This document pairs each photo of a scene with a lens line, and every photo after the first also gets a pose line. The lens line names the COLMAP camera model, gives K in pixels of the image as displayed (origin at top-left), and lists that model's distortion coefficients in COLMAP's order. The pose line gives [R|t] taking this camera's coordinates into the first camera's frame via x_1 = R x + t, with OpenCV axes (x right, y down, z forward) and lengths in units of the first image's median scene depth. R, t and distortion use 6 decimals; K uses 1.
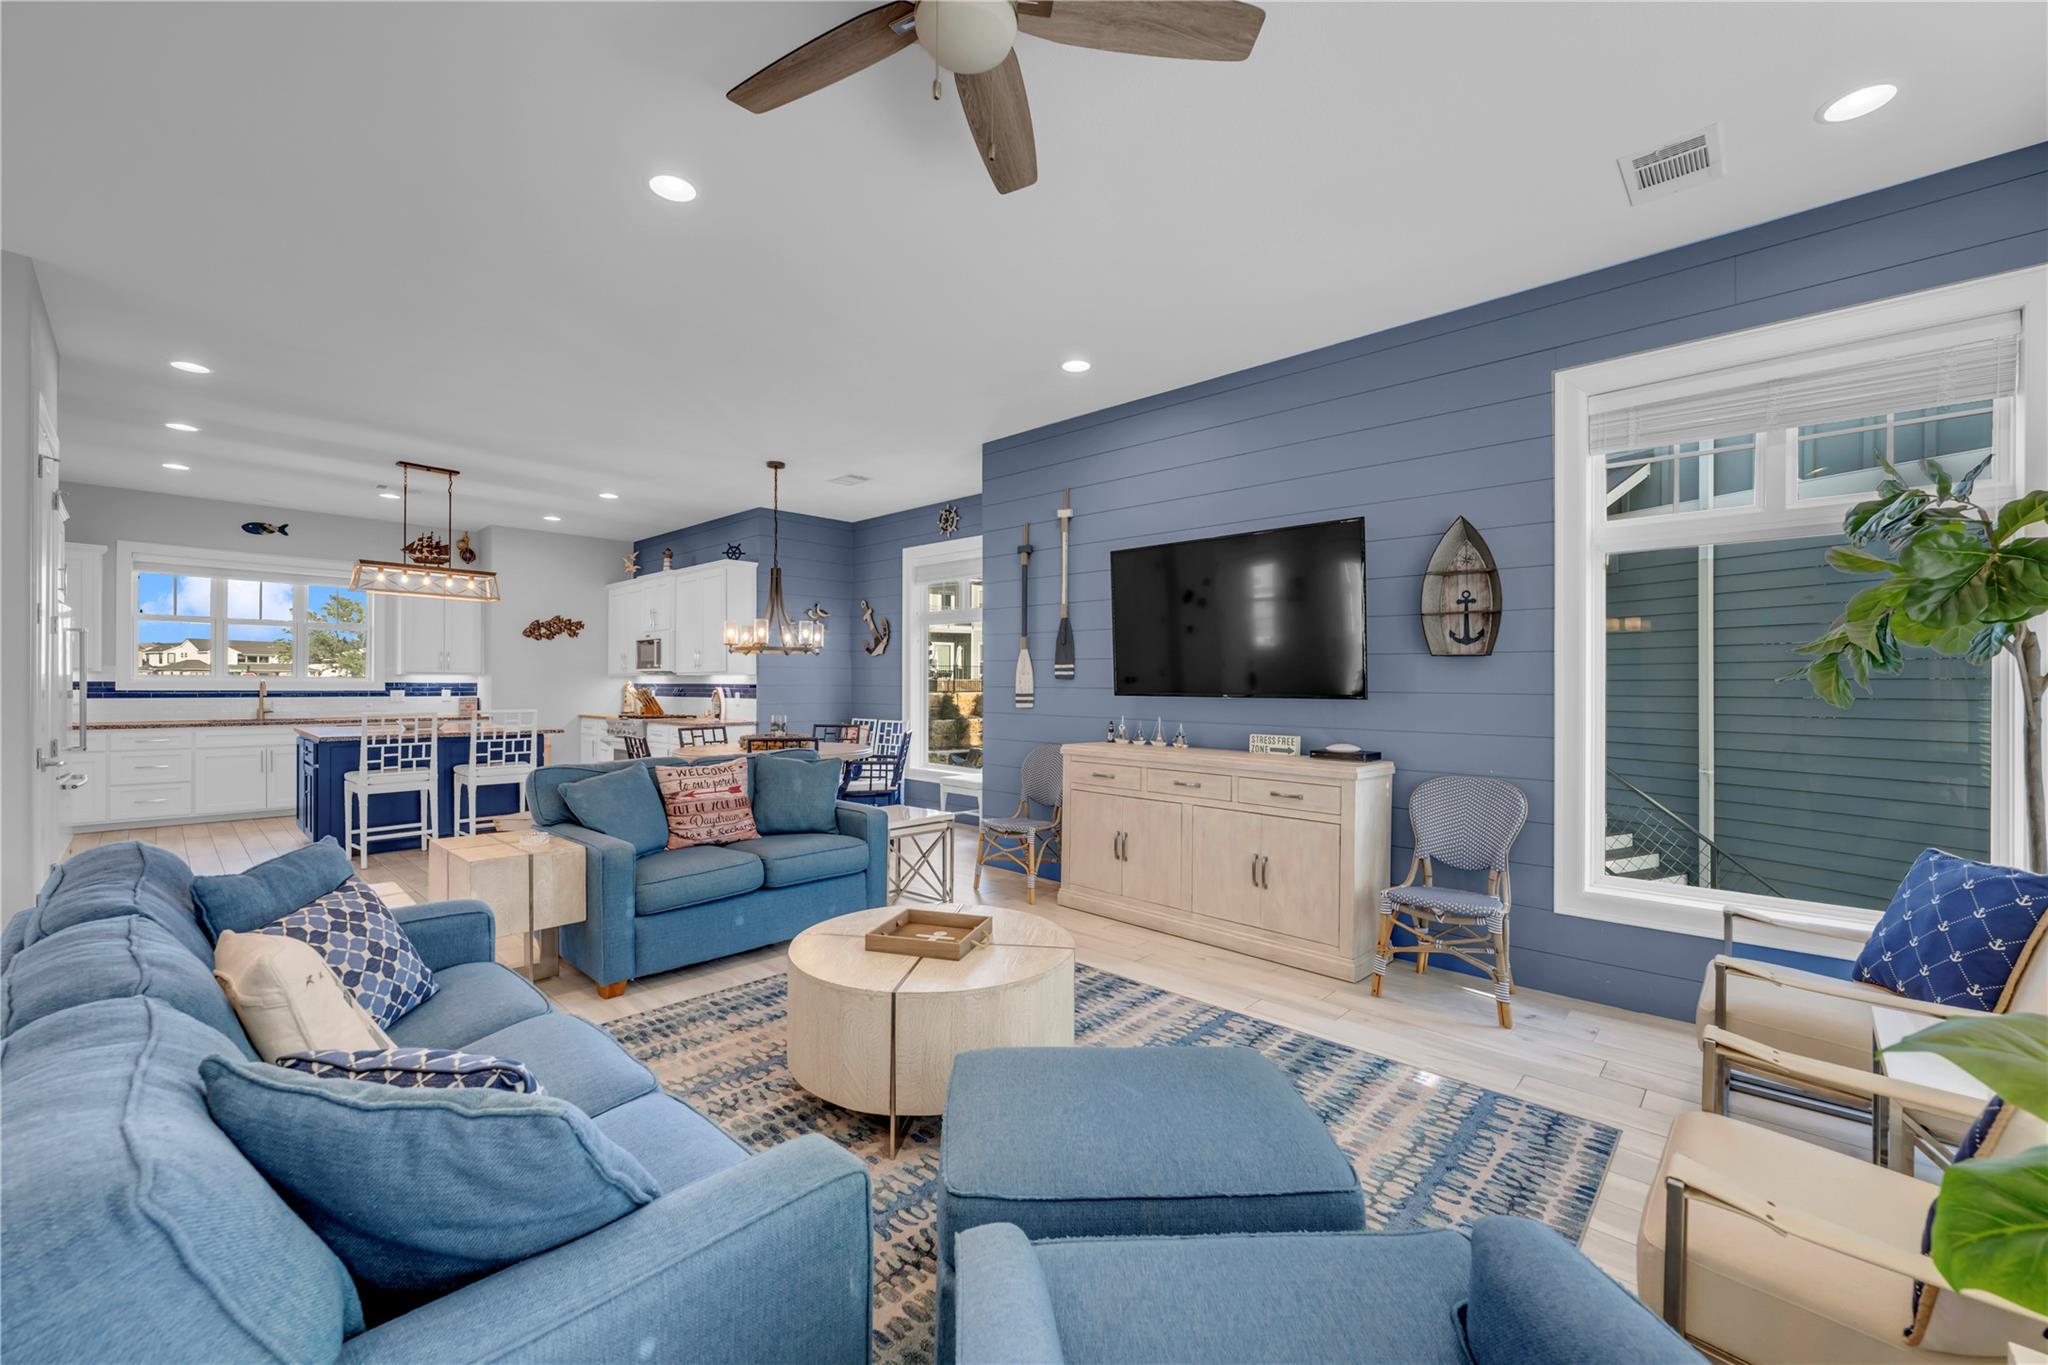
lens RADIAL K [[815.0, 0, 1016.0], [0, 815.0, 684.3], [0, 0, 1]] dist [-0.001133, -0.000667]
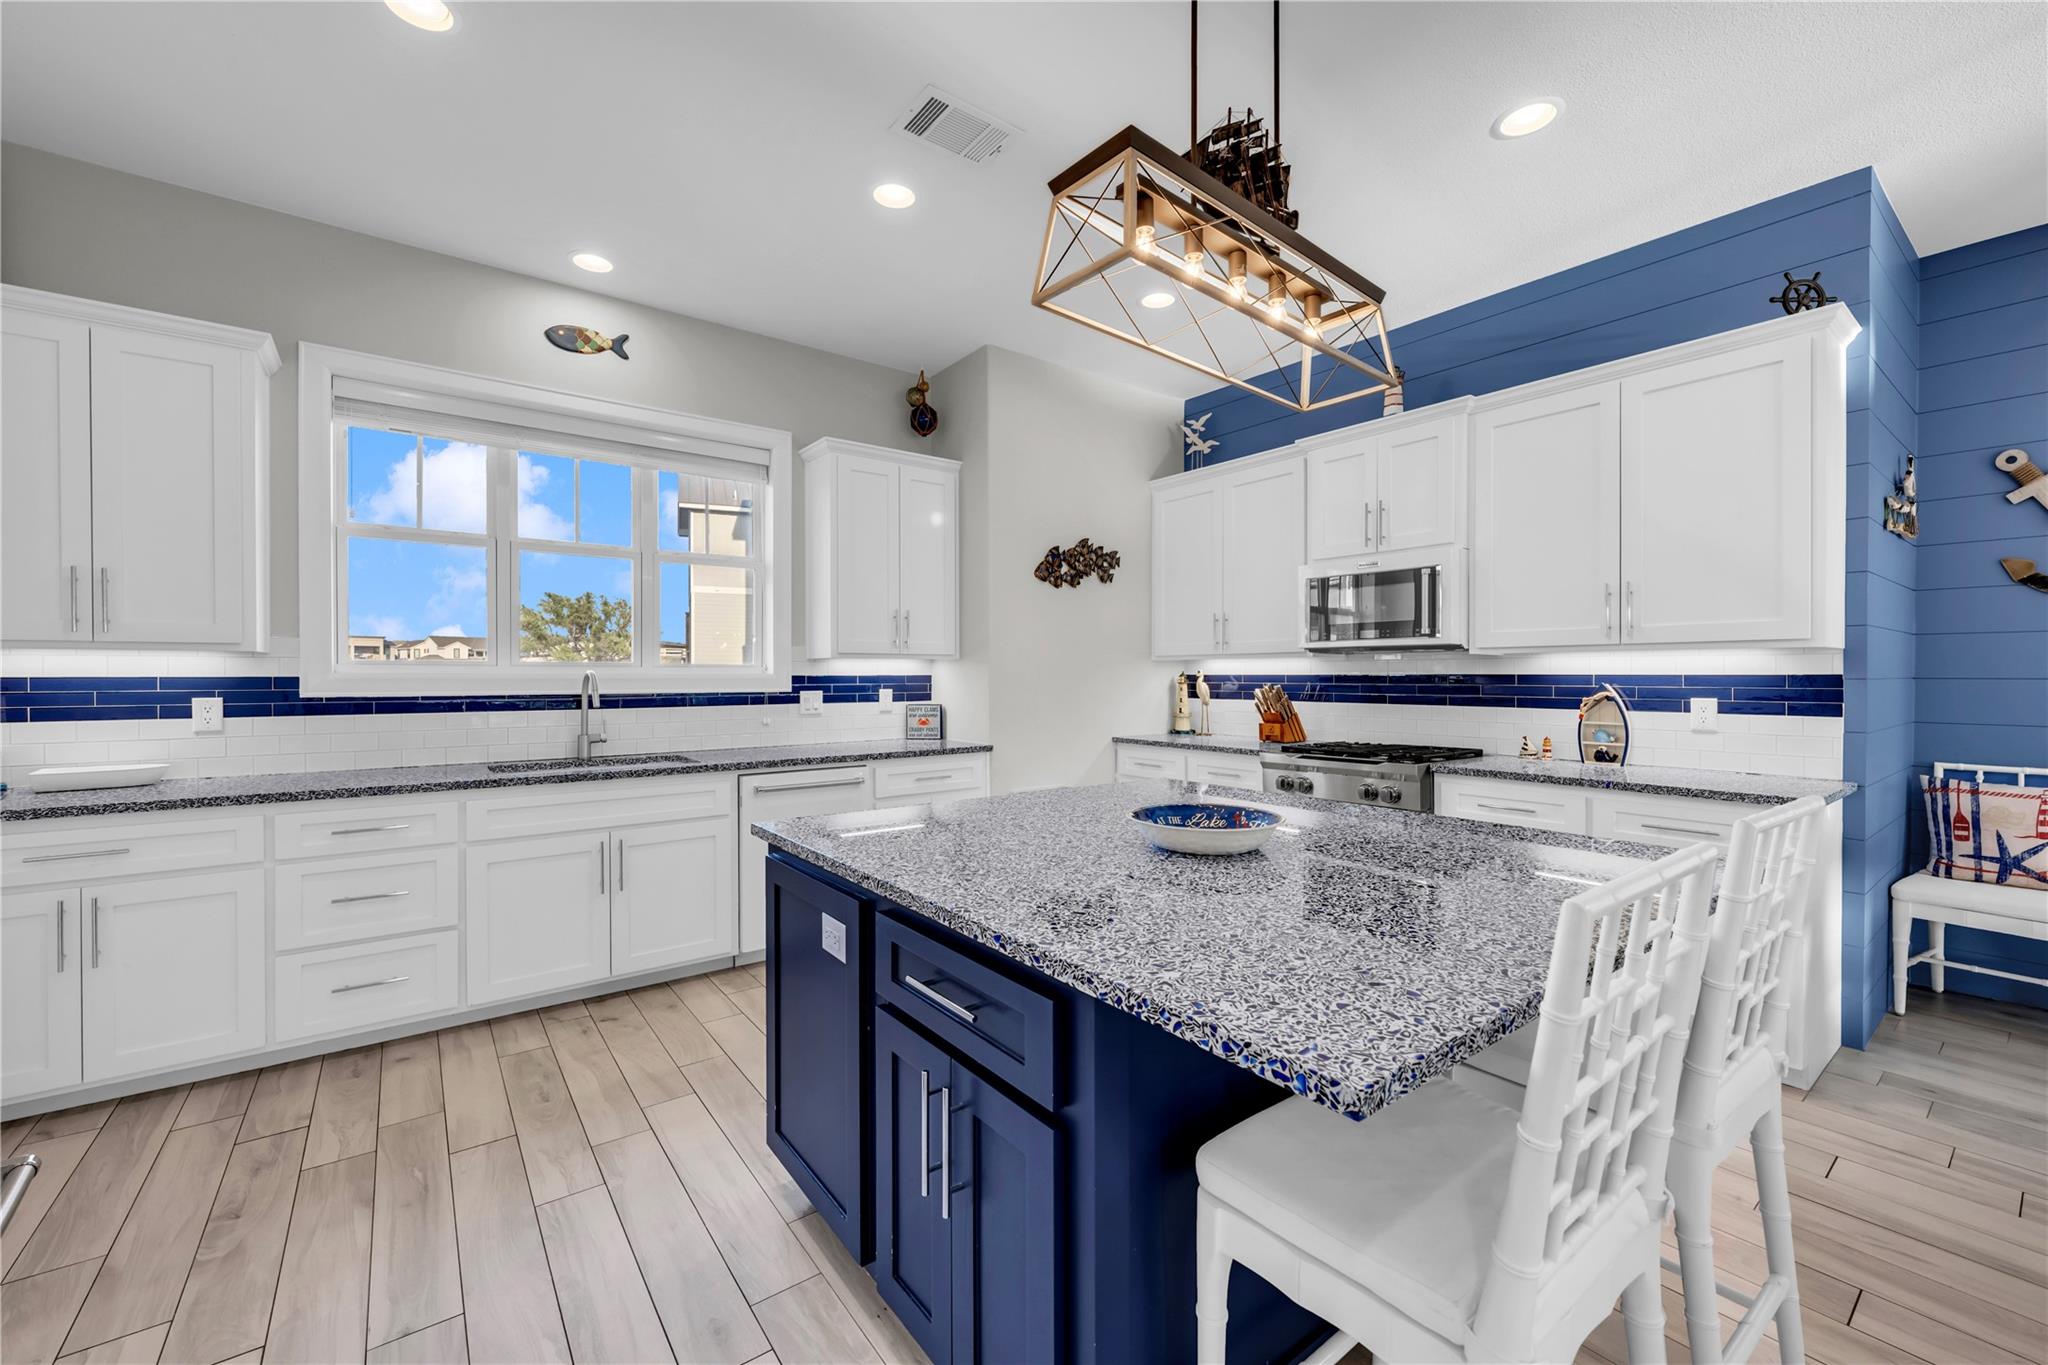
lens RADIAL K [[815.0, 0, 1007.2], [0, 815.0, 676.4], [0, 0, 1]] dist [-0.001133, -0.000667]
pose [[0.984375, -0.003416, -0.176051, -0.613541], [0.003893, 0.999990, 0.002362, -0.002520], [0.176041, -0.003010, 0.984378, 0.592646]]
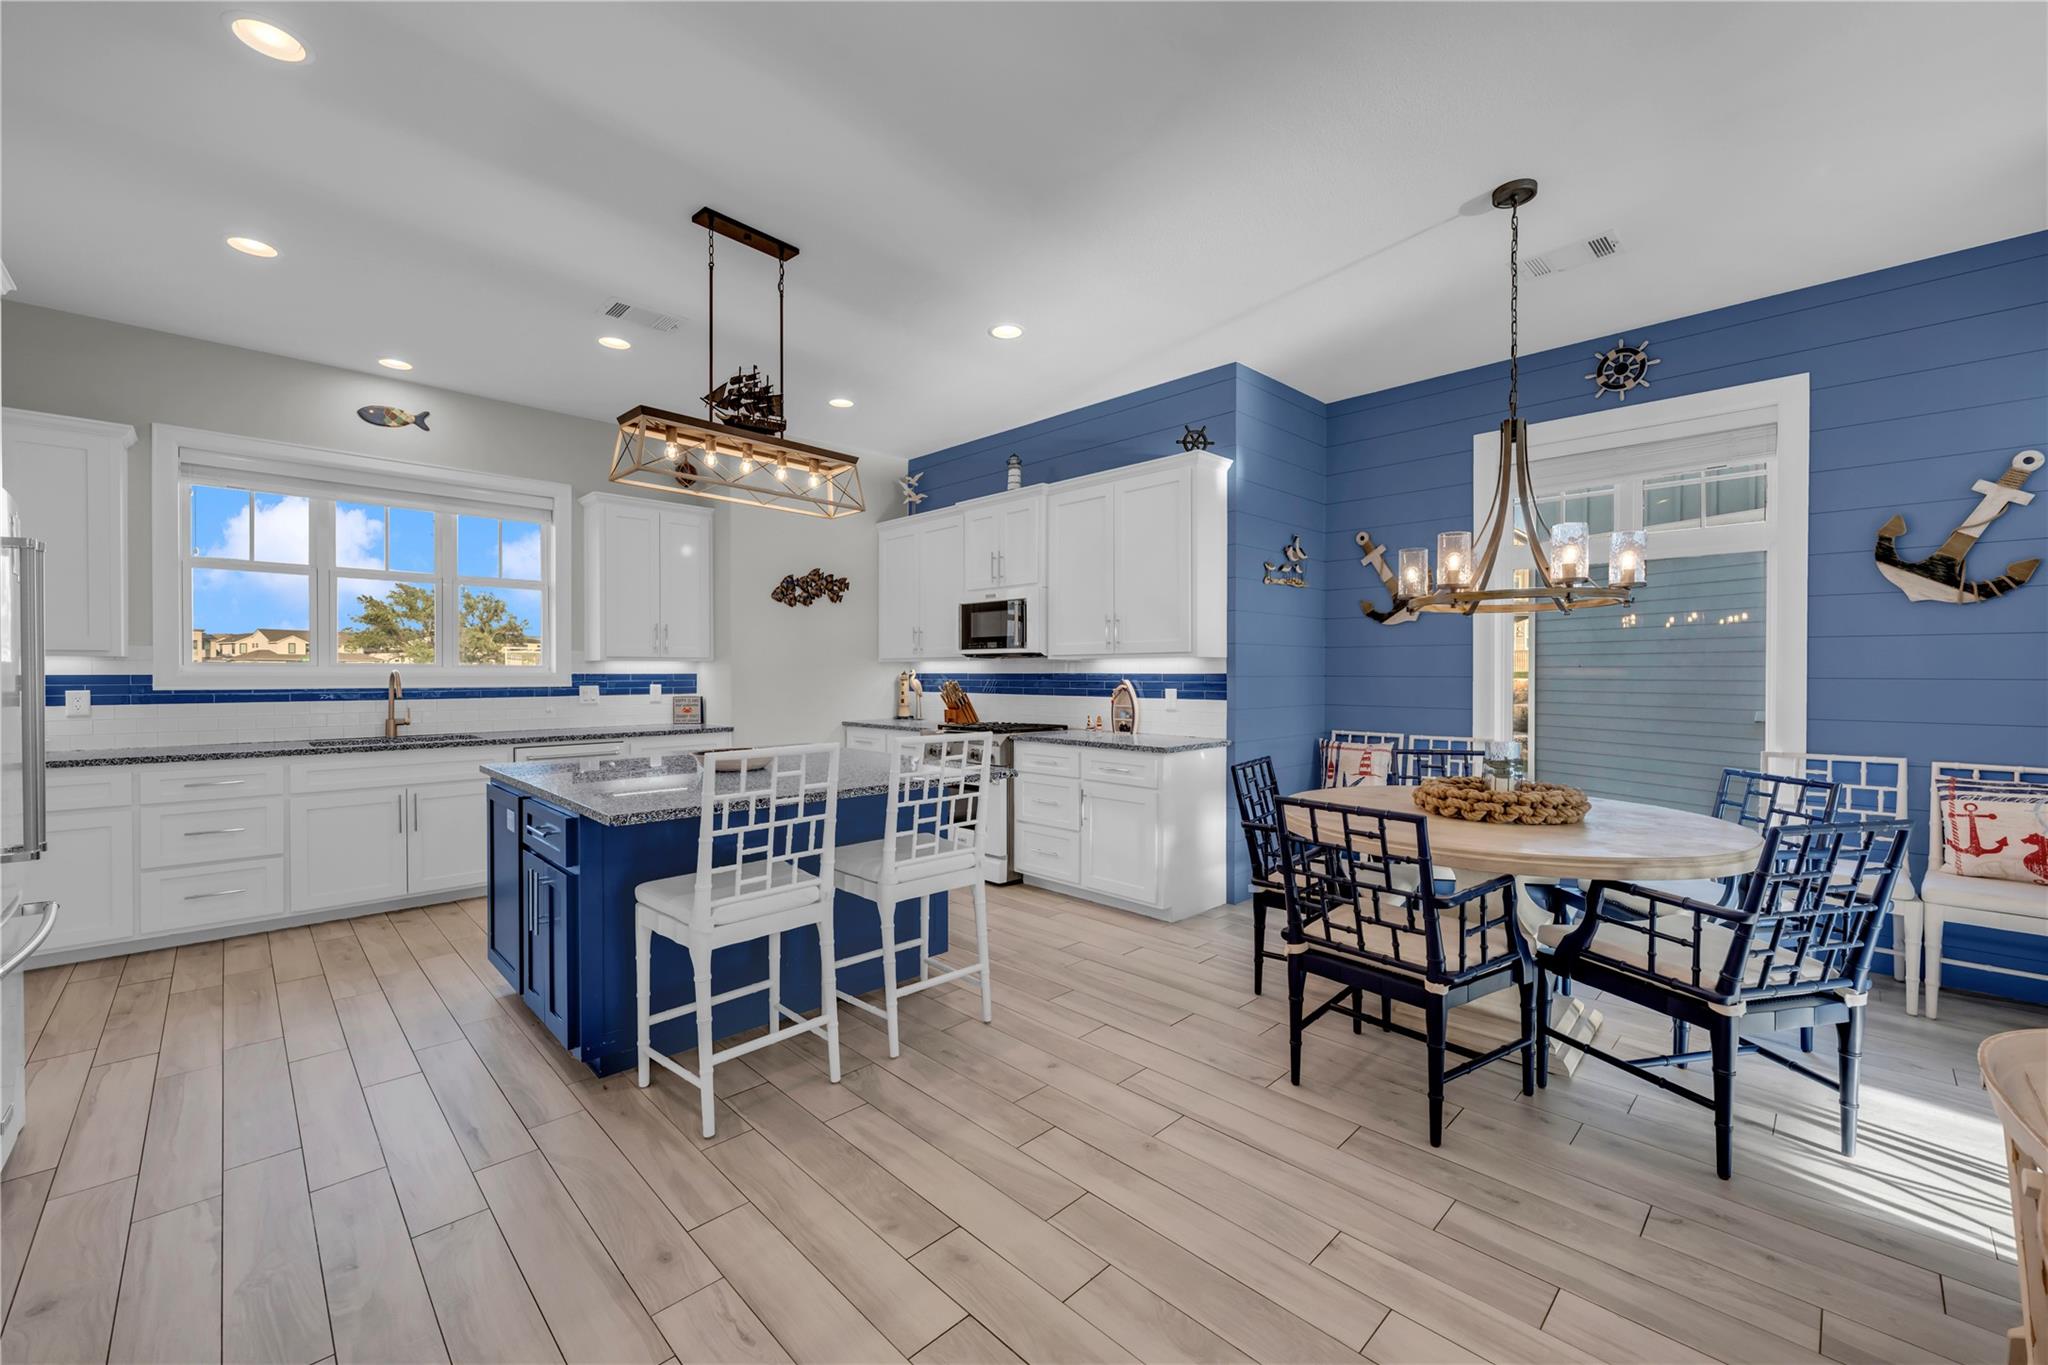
lens RADIAL K [[815.0, 0, 1007.4], [0, 815.0, 676.0], [0, 0, 1]] dist [-0.001133, -0.000667]
pose [[0.998728, -0.002997, -0.050329, -0.445879], [0.003280, 0.999979, 0.005534, -0.003062], [0.050311, -0.005692, 0.998717, 0.426737]]
